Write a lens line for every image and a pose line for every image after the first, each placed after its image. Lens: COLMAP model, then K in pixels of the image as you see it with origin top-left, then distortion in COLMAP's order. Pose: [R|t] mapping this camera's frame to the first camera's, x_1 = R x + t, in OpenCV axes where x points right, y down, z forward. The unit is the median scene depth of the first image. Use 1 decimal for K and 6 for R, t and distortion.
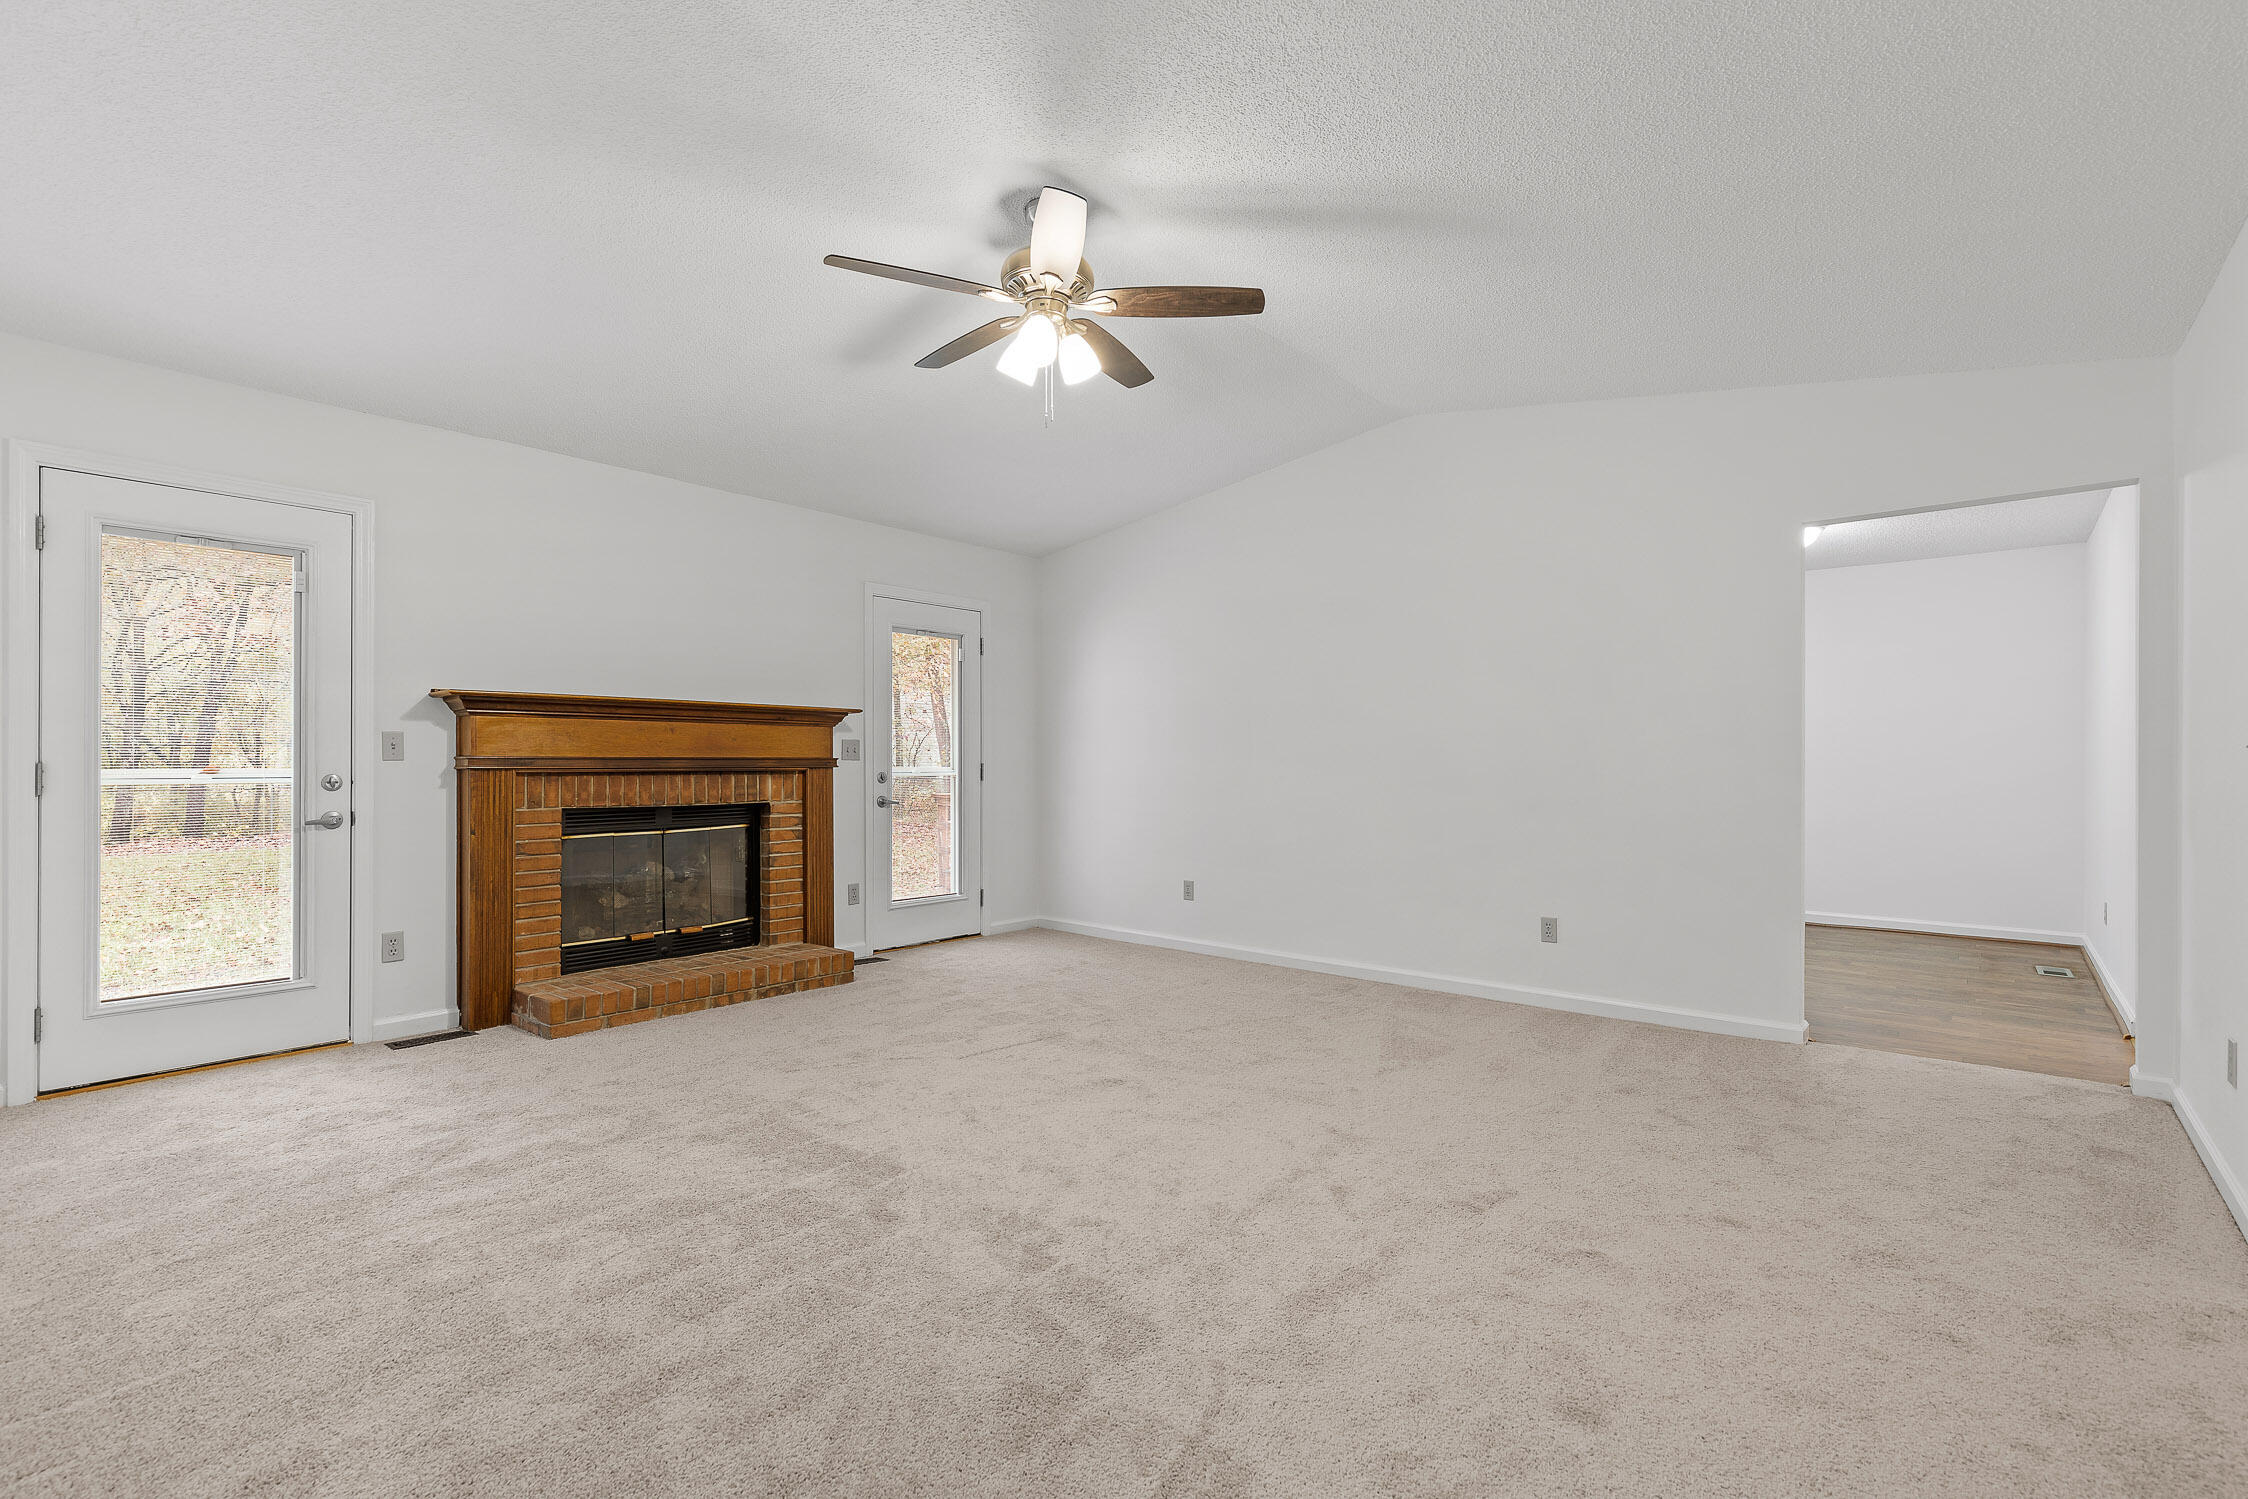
lens RADIAL K [[1021.1, 0, 1168.5], [0, 1021.1, 754.2], [0, 0, 1]] dist [-0.000489, -0.000005]
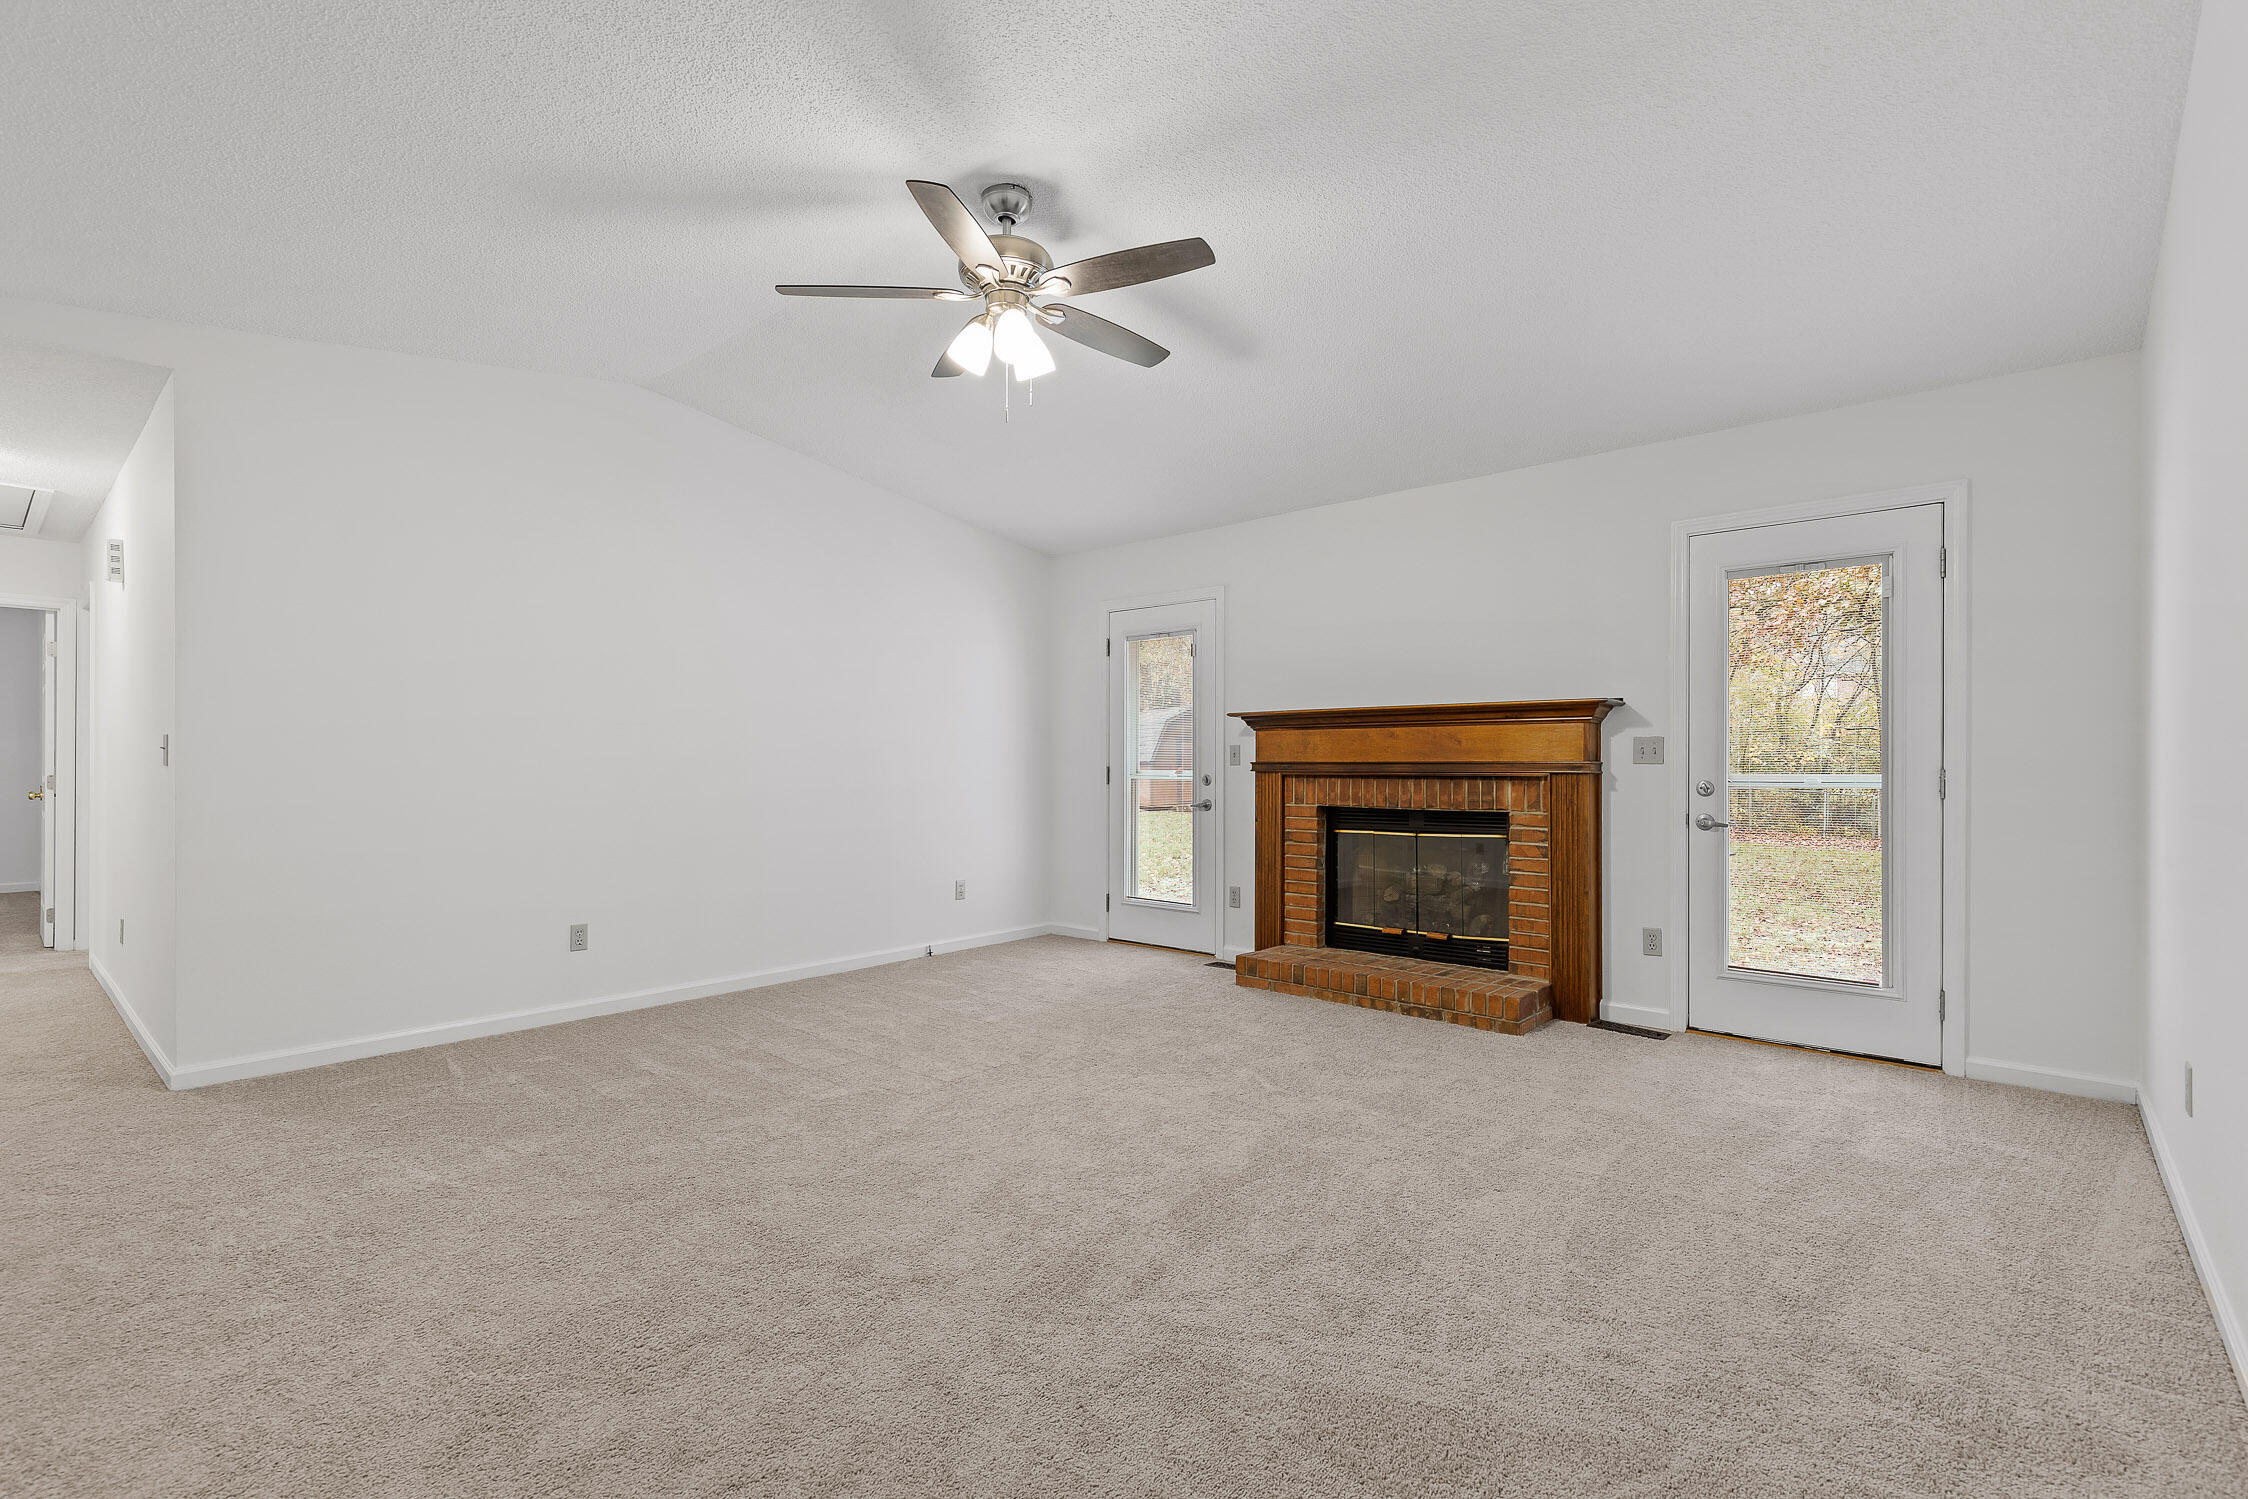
lens RADIAL K [[1026.0, 0, 1124.0], [0, 1026.0, 749.5], [0, 0, 1]] dist [0.001351, 0.000167]
pose [[-0.058692, -0.019705, -0.998082, 0.576806], [0.003938, 0.999793, -0.019971, 0.010441], [0.998268, -0.005103, -0.058602, 0.796867]]
